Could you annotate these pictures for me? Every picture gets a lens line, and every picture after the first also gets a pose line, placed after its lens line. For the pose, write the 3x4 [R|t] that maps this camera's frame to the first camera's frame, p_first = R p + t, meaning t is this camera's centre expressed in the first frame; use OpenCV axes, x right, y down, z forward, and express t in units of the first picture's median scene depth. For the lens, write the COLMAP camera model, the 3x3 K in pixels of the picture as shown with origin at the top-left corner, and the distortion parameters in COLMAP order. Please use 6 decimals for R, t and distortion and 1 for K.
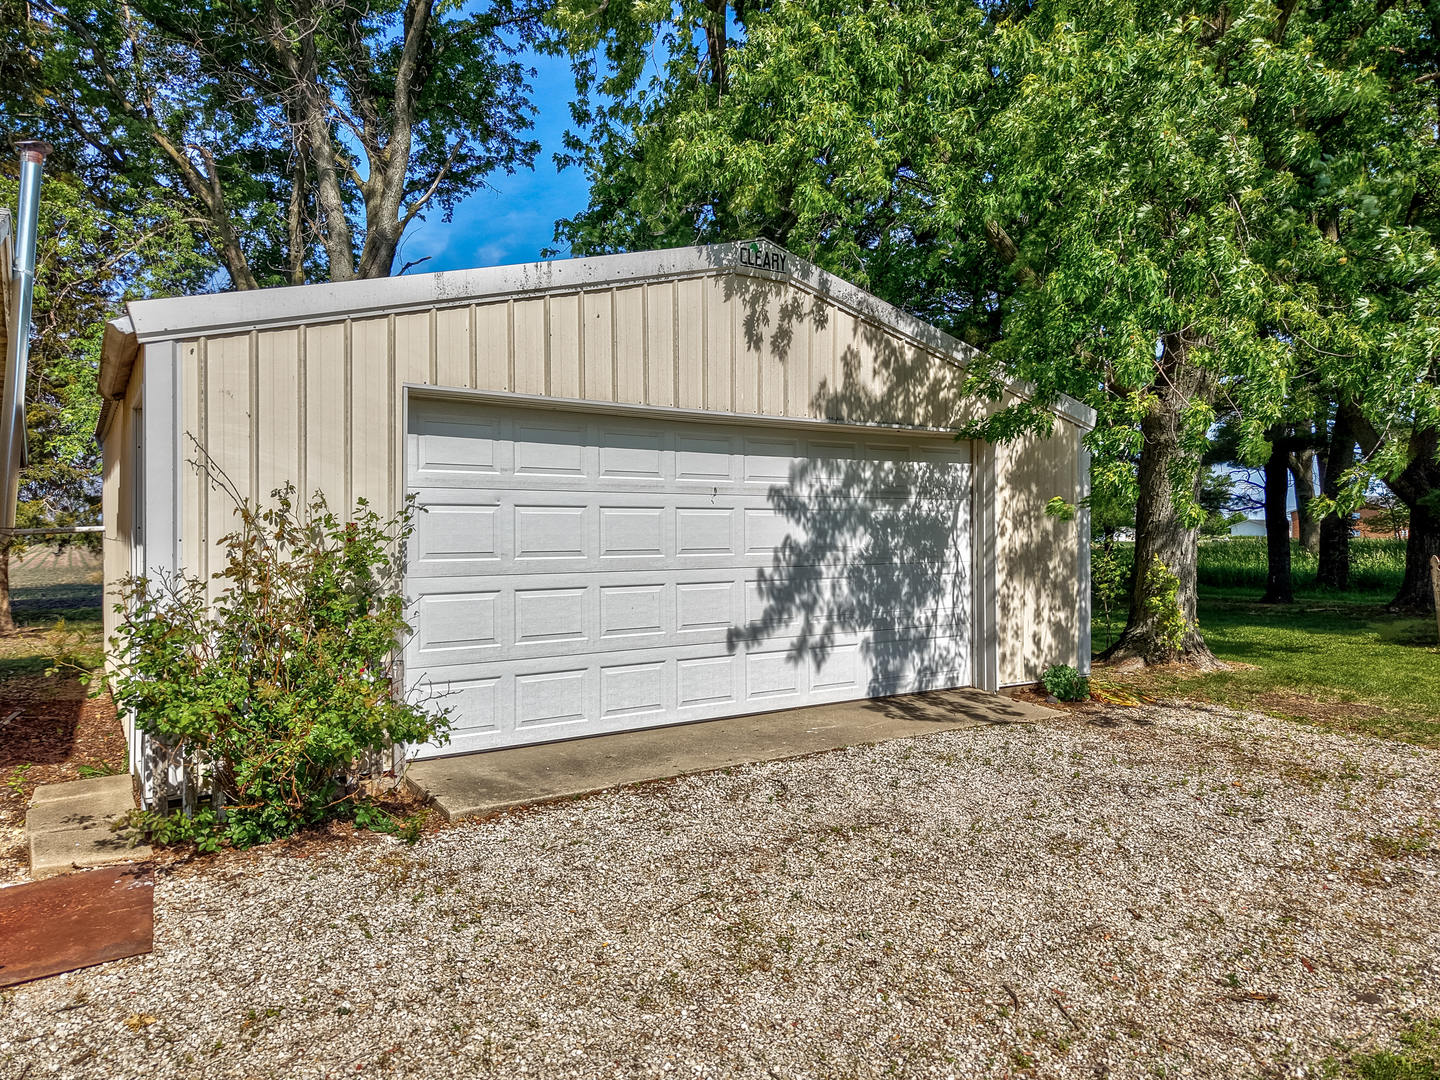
lens RADIAL K [[956.6, 0, 721.1], [0, 956.6, 544.9], [0, 0, 1]] dist [0.028678, -0.005750]
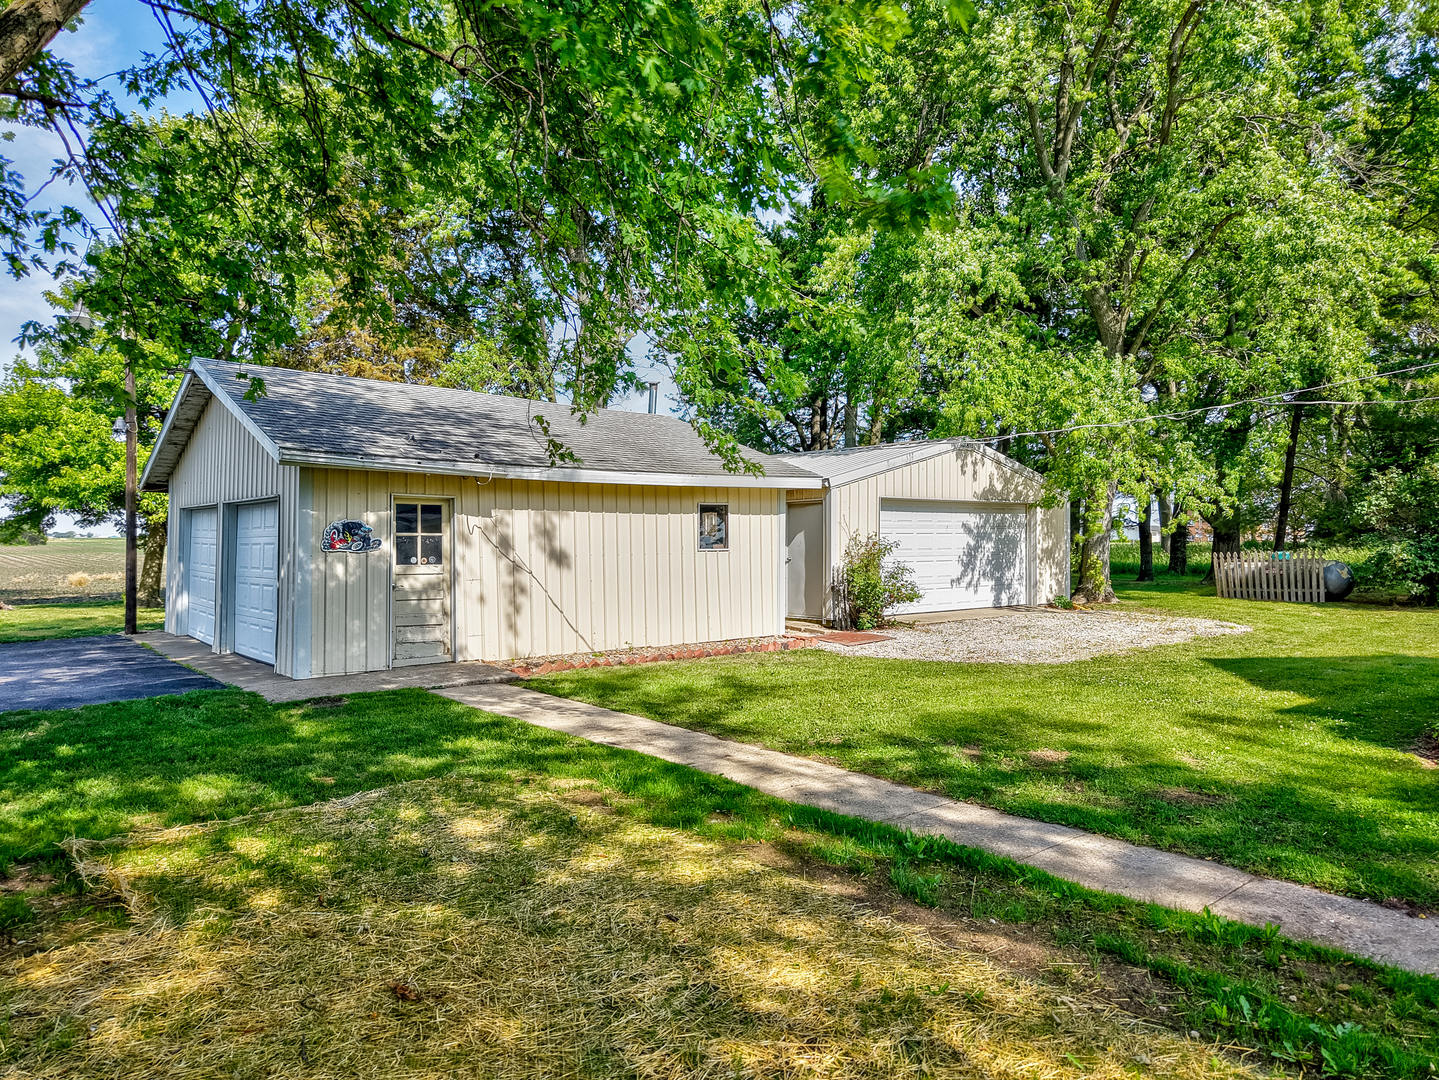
lens RADIAL K [[956.0, 0, 720.6], [0, 956.0, 544.9], [0, 0, 1]] dist [0.028678, -0.005750]
pose [[0.994630, 0.002527, 0.103460, -0.818249], [-0.002296, 0.999995, -0.002352, 0.002134], [-0.103466, 0.002102, 0.994631, -1.445246]]
